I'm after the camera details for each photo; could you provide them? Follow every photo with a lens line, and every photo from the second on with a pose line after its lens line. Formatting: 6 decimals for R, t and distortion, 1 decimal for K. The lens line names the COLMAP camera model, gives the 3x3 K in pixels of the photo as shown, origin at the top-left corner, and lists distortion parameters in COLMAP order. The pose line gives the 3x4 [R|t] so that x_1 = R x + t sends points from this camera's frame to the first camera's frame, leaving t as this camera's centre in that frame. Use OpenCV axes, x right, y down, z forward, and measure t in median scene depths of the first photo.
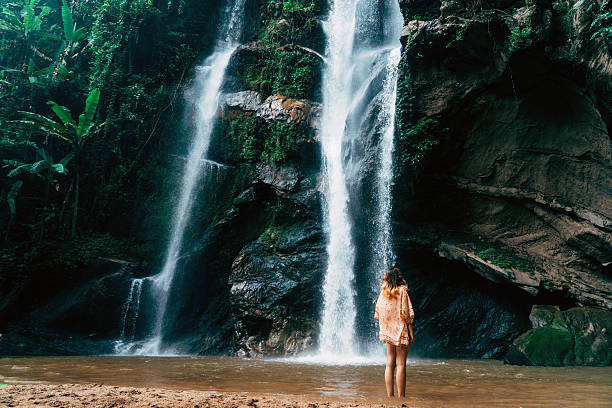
lens RADIAL K [[407.3, 0, 302.0], [0, 407.3, 205.0], [0, 0, 1]] dist [-0.041401, 0.032849]
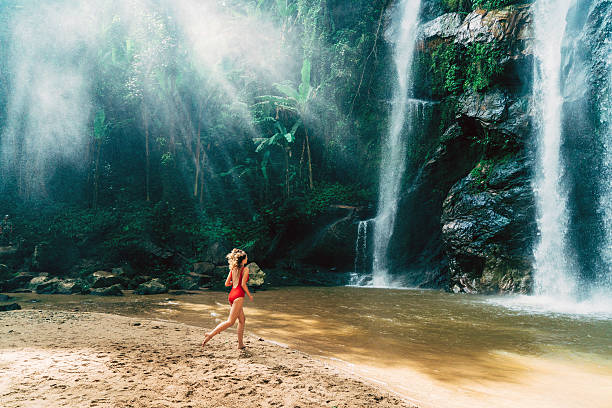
lens RADIAL K [[407.3, 0, 298.4], [0, 407.3, 205.8], [0, 0, 1]] dist [-0.041401, 0.032849]
pose [[0.809153, -0.067483, -0.583710, 0.132876], [0.180753, 0.973801, 0.137984, -0.056847], [0.559106, -0.217157, 0.800152, -0.020396]]
